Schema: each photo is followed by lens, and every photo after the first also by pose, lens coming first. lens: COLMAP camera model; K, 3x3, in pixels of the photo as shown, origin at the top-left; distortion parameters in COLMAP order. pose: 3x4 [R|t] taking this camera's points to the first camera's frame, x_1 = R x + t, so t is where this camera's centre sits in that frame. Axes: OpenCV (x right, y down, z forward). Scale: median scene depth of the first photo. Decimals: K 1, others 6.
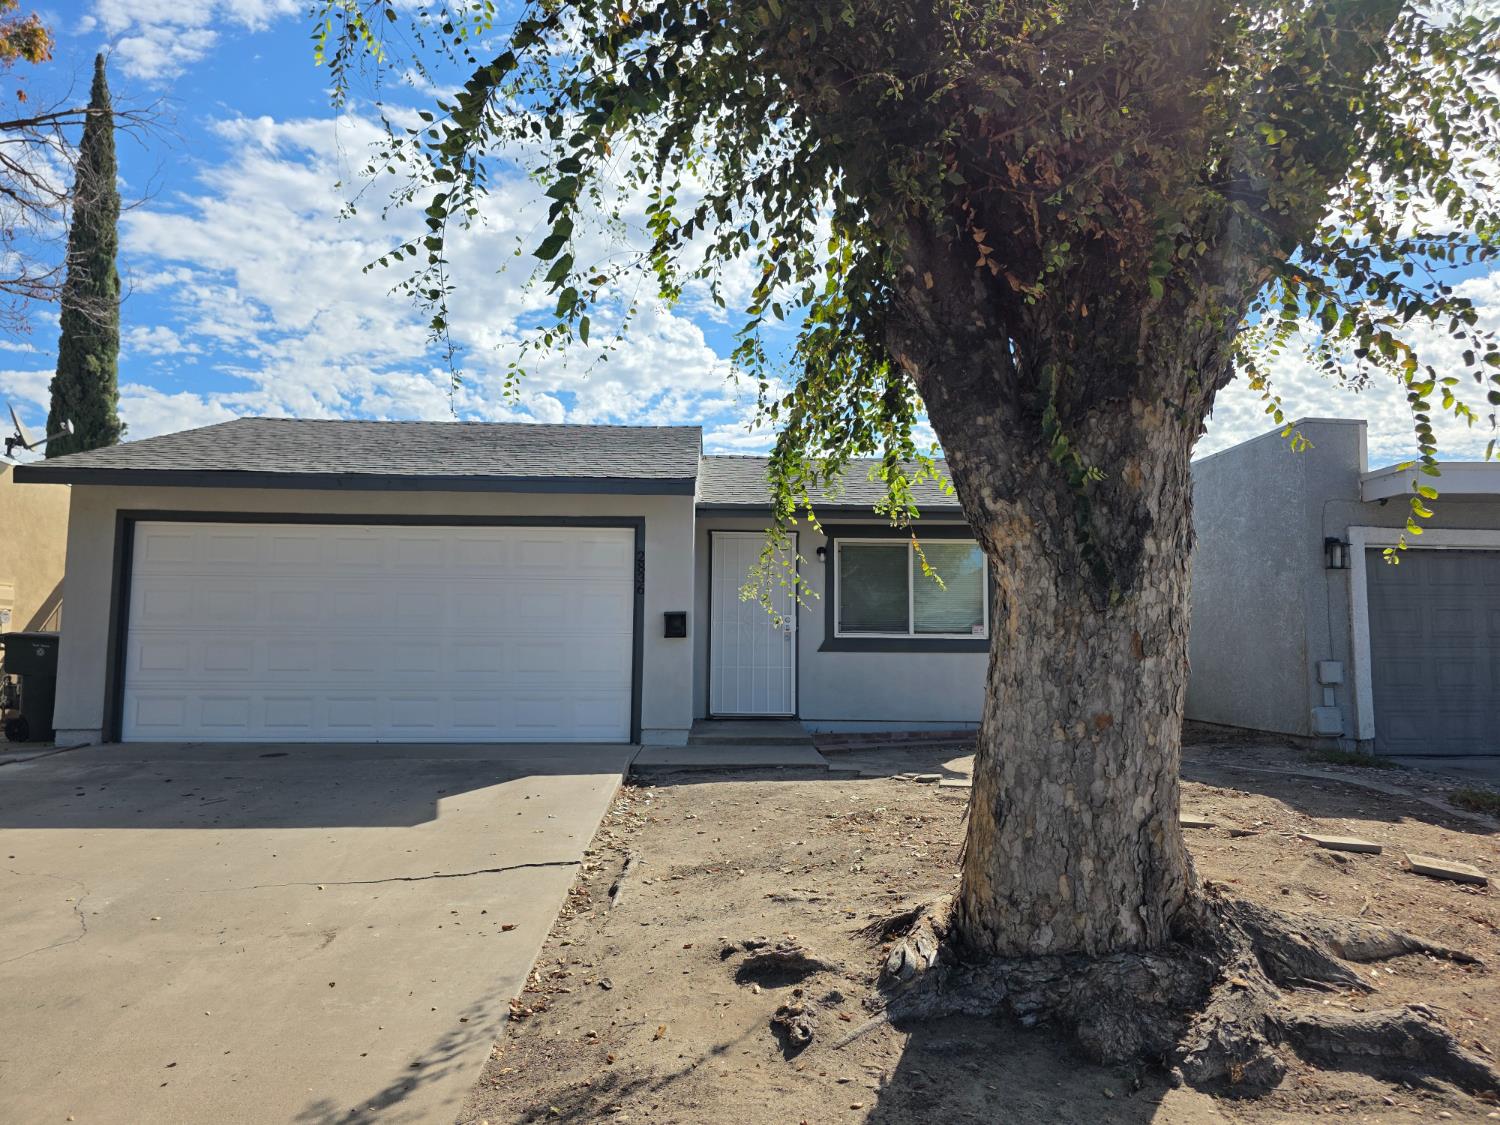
lens RADIAL K [[1027.6, 0, 760.2], [0, 1027.6, 560.3], [0, 0, 1]] dist [0.048436, -0.039120]
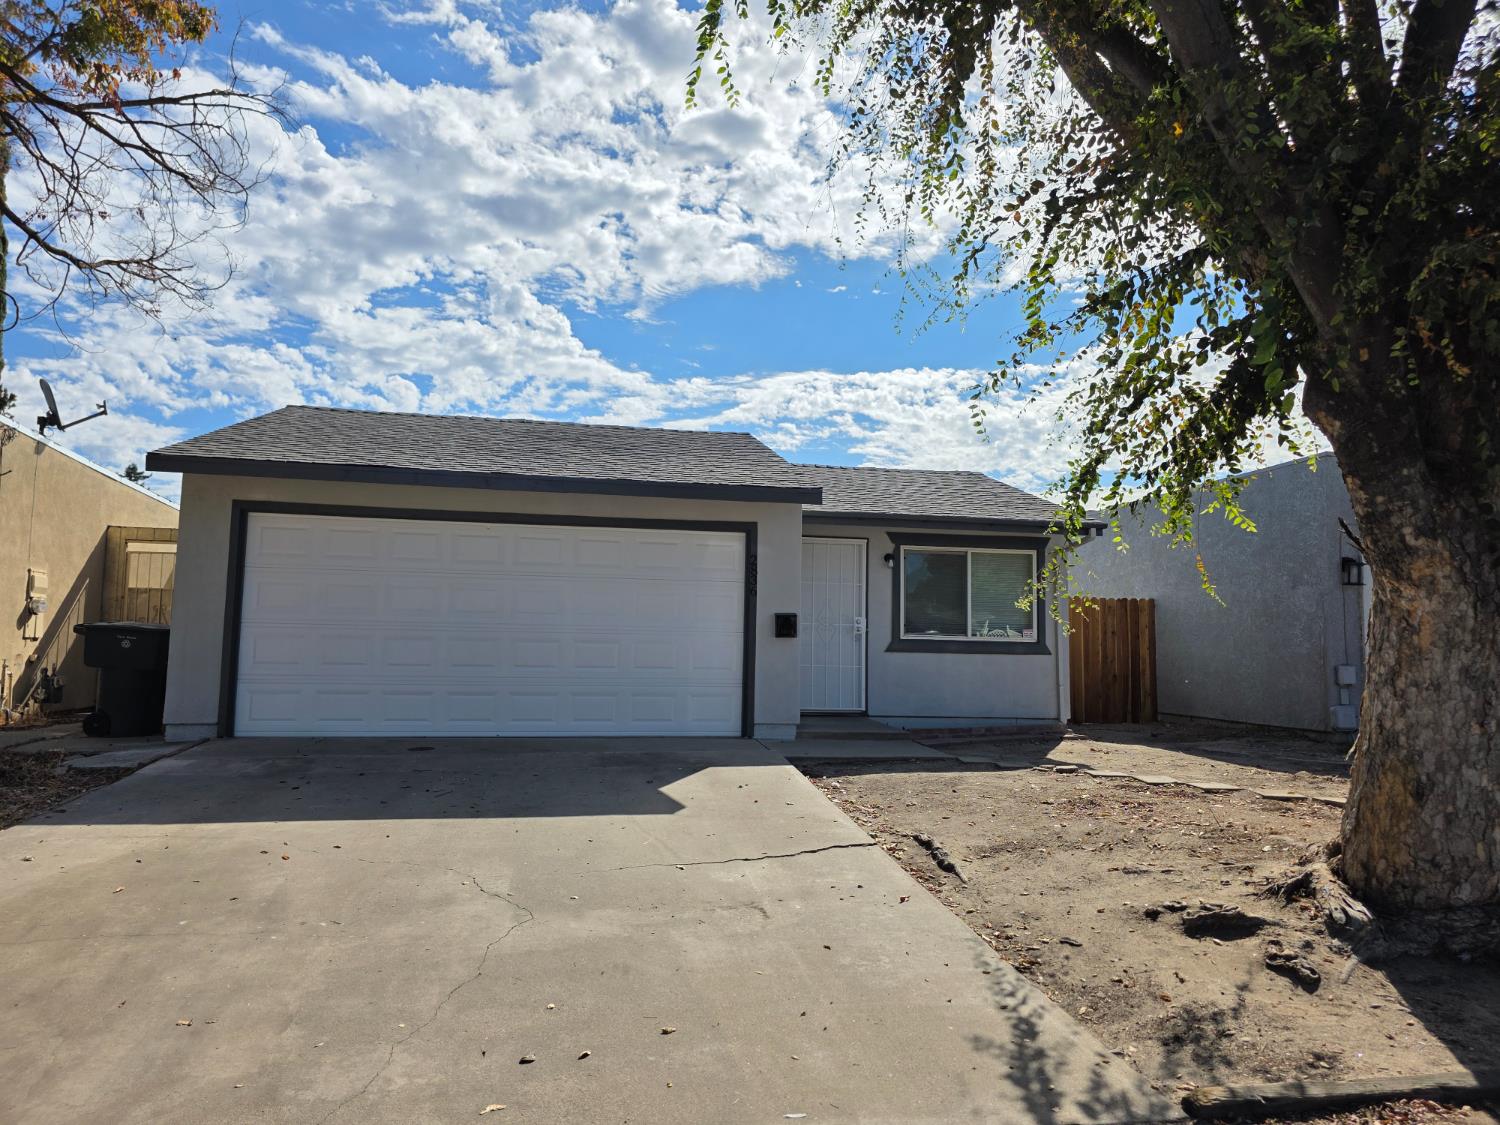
lens RADIAL K [[1027.6, 0, 760.9], [0, 1027.6, 567.3], [0, 0, 1]] dist [0.048436, -0.039120]
pose [[0.989227, 0.022556, 0.144639, -0.264381], [-0.024070, 0.999672, 0.008722, -0.005598], [-0.144395, -0.012109, 0.989446, -0.039047]]
